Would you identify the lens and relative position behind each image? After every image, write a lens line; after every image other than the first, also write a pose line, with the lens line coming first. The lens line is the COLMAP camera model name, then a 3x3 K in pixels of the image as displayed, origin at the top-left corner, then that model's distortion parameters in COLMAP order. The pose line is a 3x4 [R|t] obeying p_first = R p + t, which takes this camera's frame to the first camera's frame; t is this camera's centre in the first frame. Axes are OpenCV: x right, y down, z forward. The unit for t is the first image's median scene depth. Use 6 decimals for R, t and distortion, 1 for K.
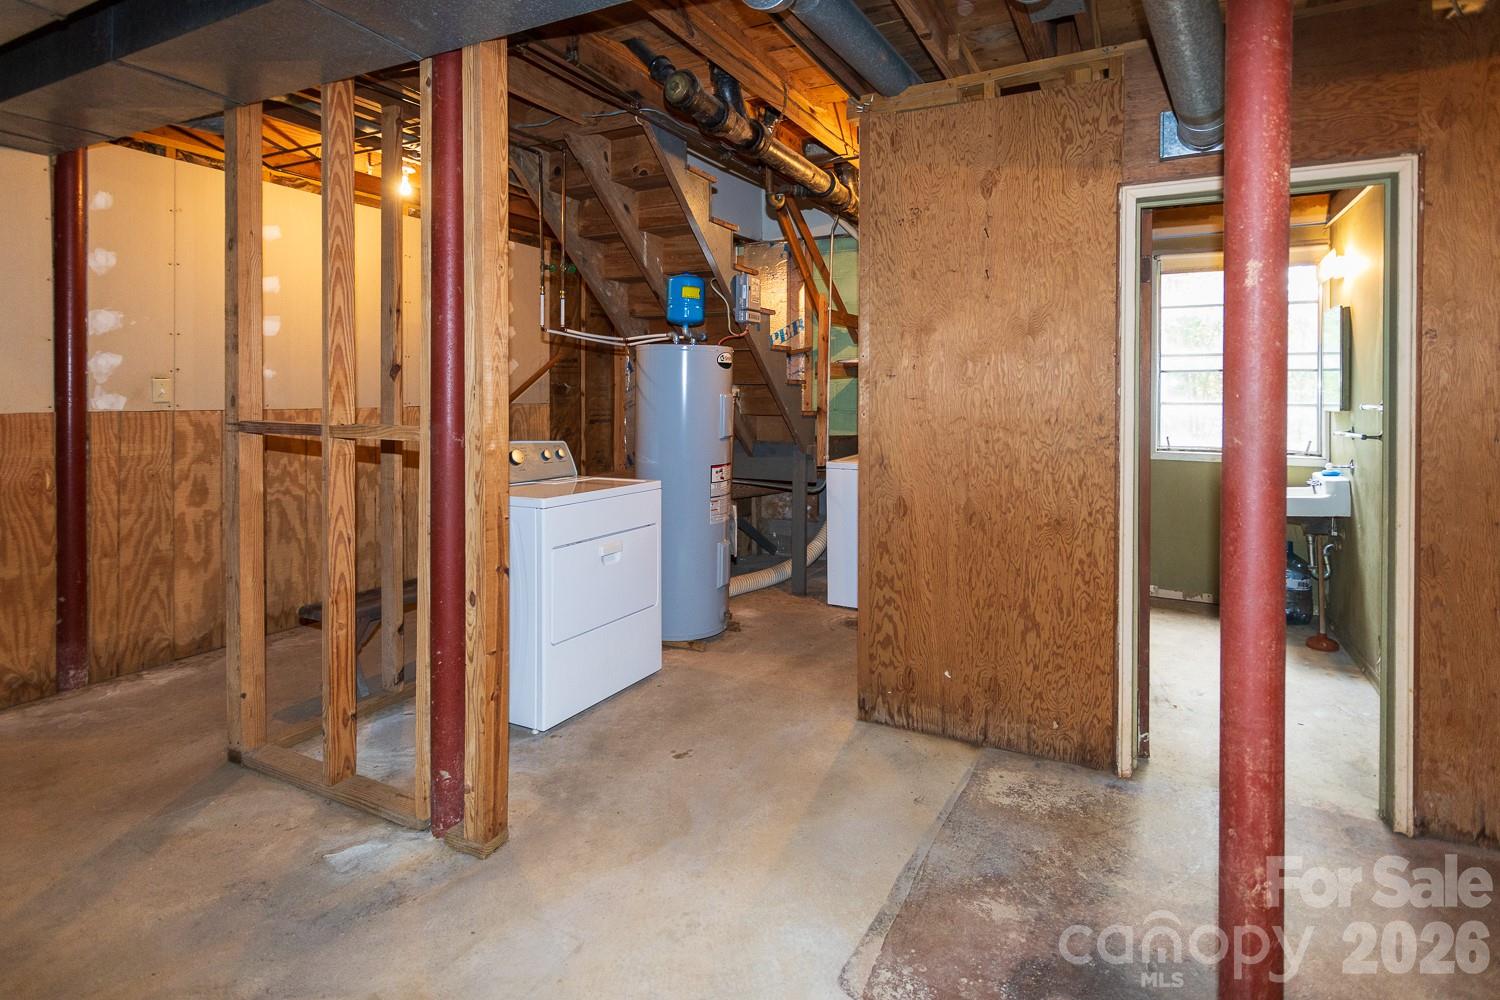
lens RADIAL K [[751.1, 0, 800.0], [0, 751.1, 404.3], [0, 0, 1]] dist [-0.002672, 0.002136]
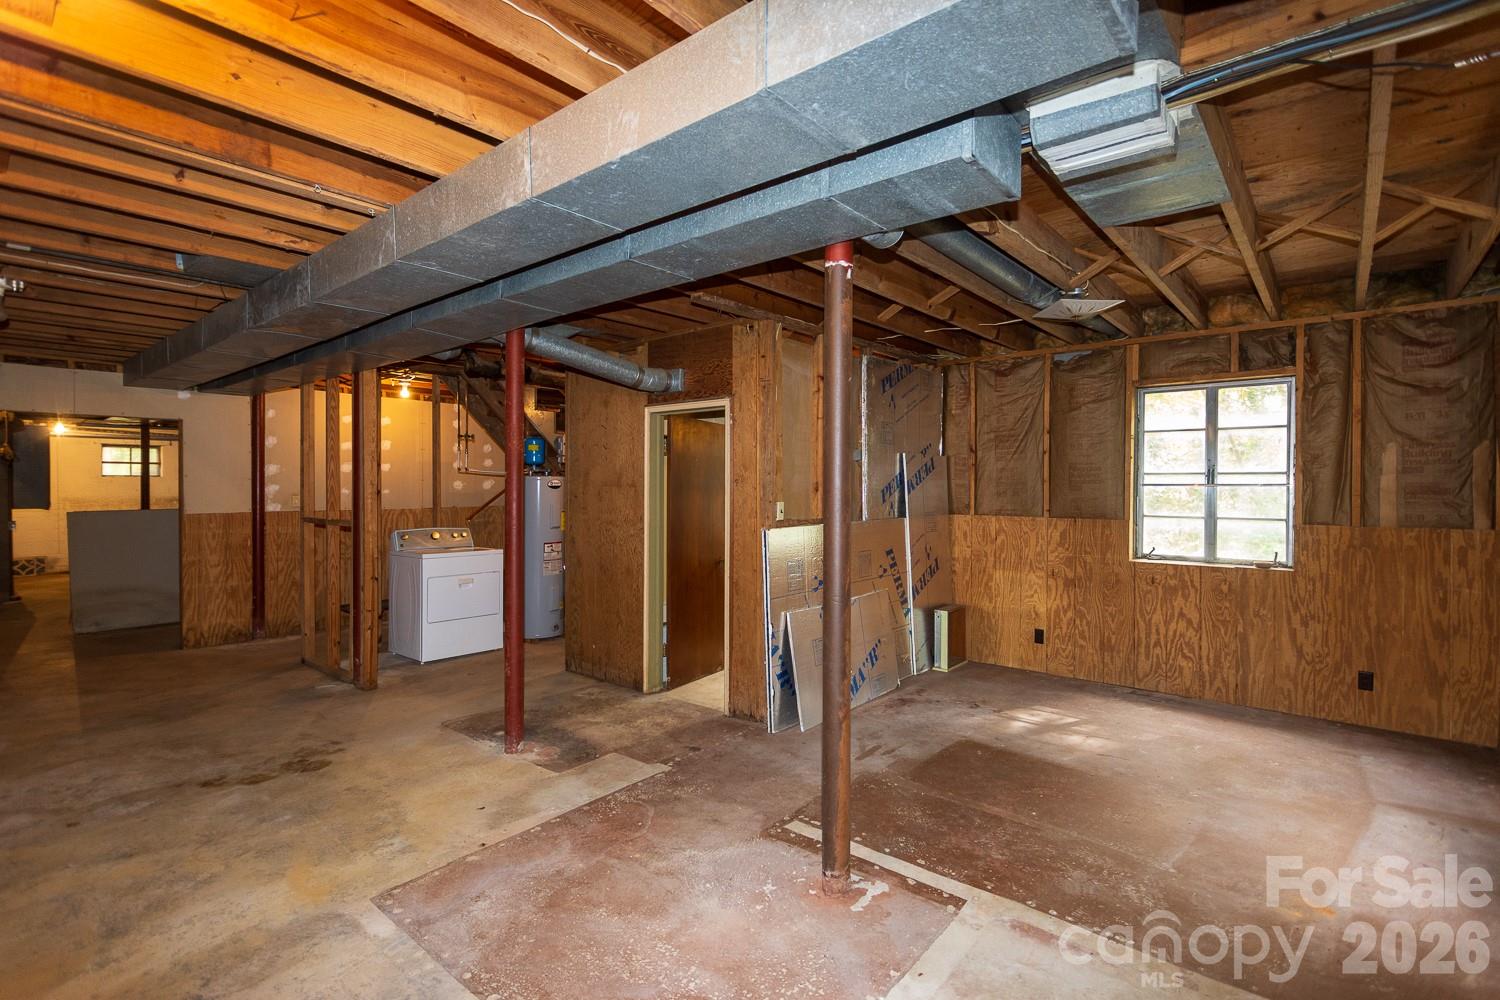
lens RADIAL K [[751.1, 0, 746.9], [0, 751.1, 496.0], [0, 0, 1]] dist [-0.002672, 0.002136]
pose [[0.962501, 0.000468, -0.271277, 1.001314], [-0.001374, 0.999994, -0.003152, -0.031919], [0.271273, 0.003407, 0.962496, -0.725542]]
